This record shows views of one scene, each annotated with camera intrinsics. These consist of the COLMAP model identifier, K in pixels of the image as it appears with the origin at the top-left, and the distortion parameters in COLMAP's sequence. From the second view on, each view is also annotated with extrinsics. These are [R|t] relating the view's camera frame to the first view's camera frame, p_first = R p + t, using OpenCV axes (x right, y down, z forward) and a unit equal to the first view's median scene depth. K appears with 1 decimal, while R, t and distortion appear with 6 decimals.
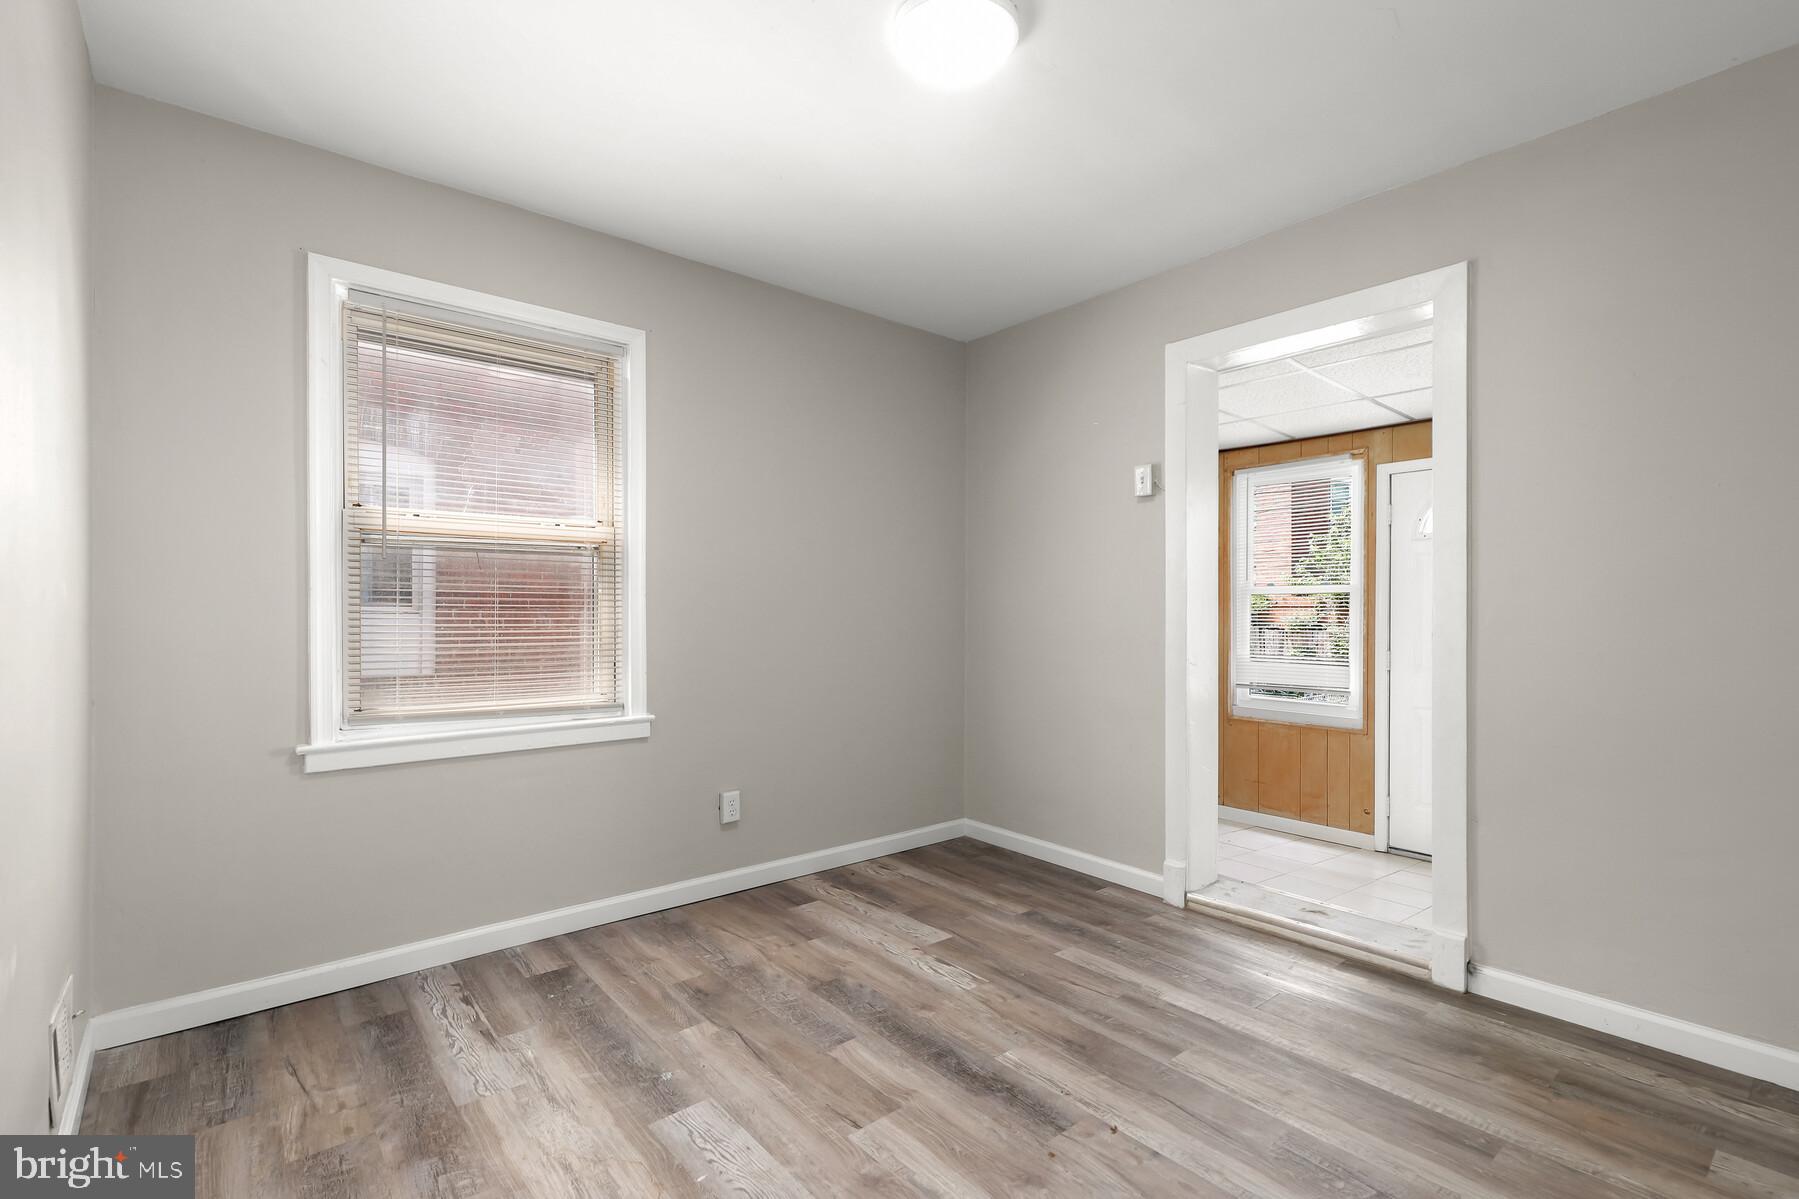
lens RADIAL K [[820.3, 0, 894.5], [0, 820.3, 615.8], [0, 0, 1]] dist [0.004535, 0.001009]
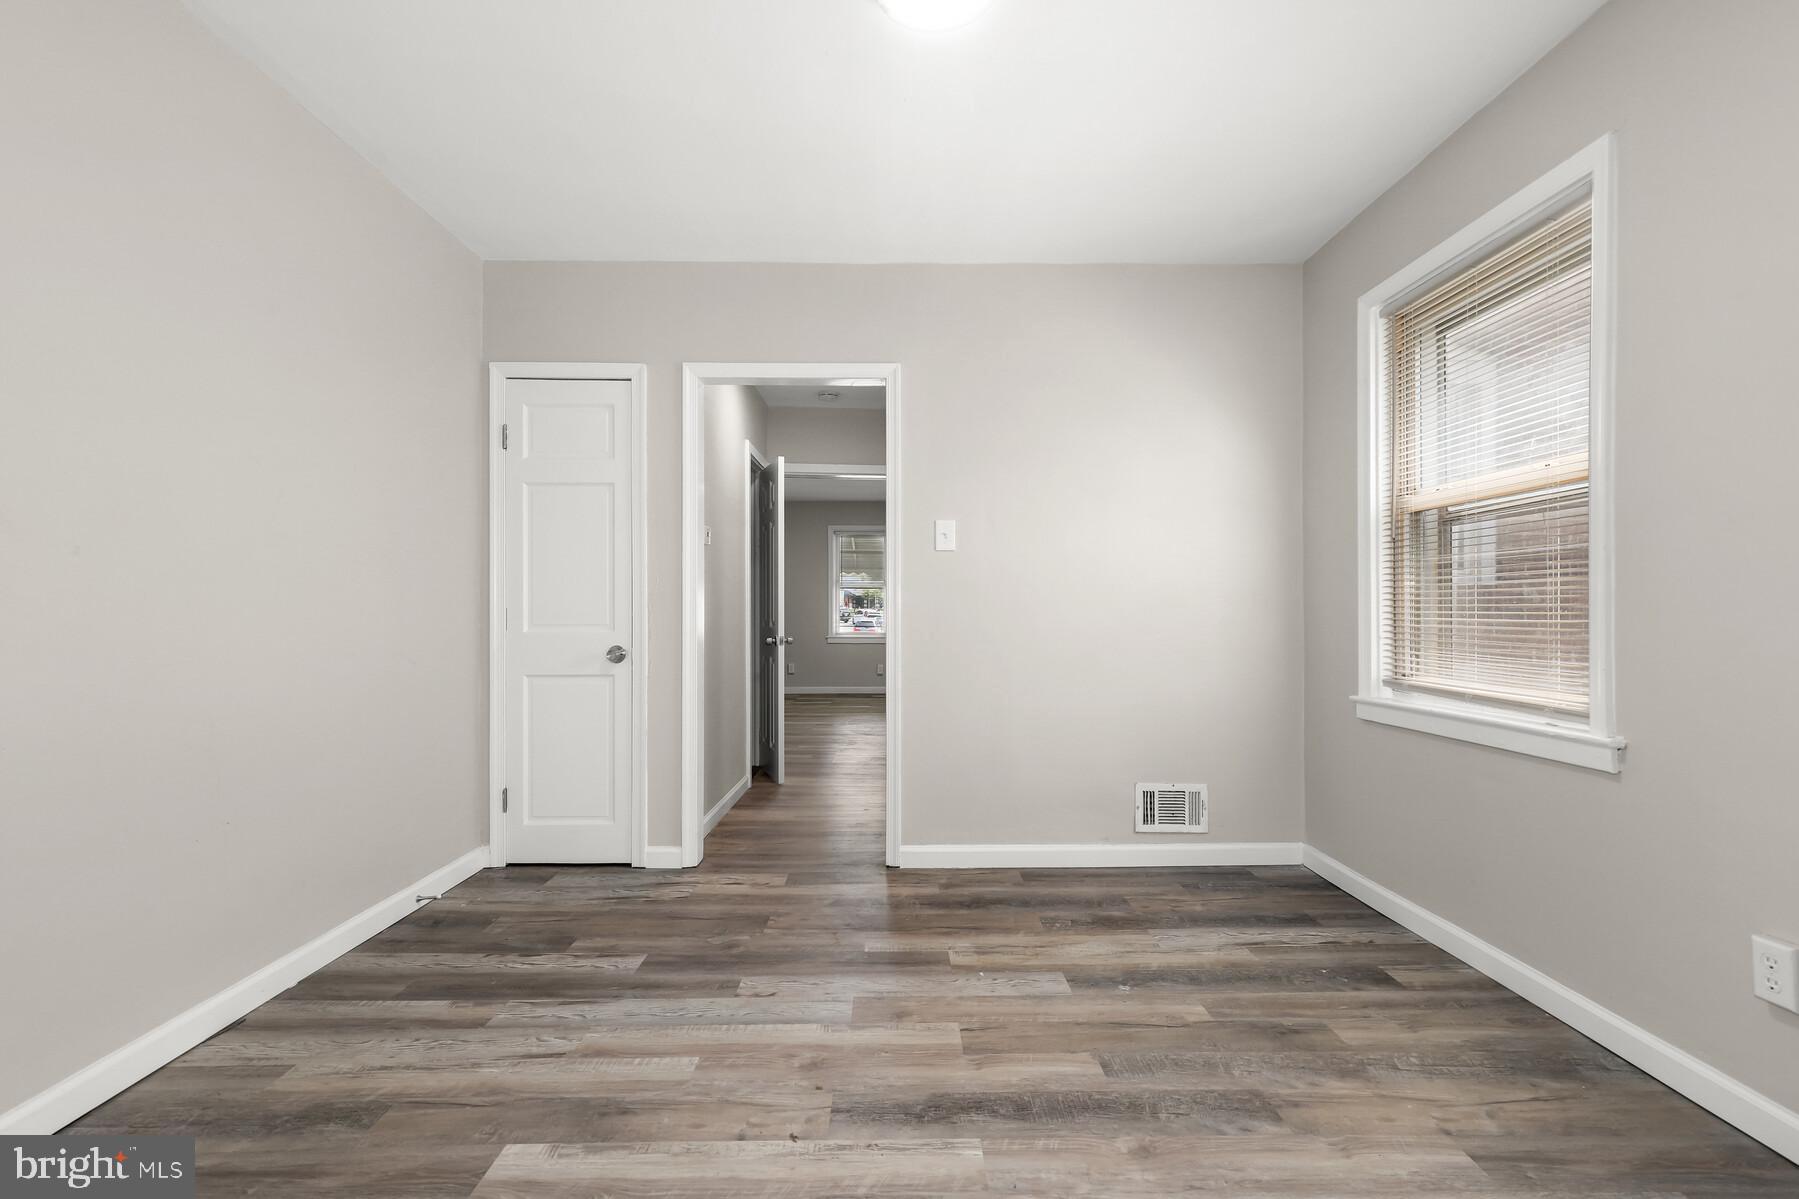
lens RADIAL K [[820.3, 0, 925.9], [0, 820.3, 610.5], [0, 0, 1]] dist [0.004535, 0.001009]
pose [[-0.607648, -0.003437, -0.794199, 0.700892], [-0.005106, 0.999987, -0.000422, 0.034718], [0.794190, 0.003799, -0.607657, 1.296114]]
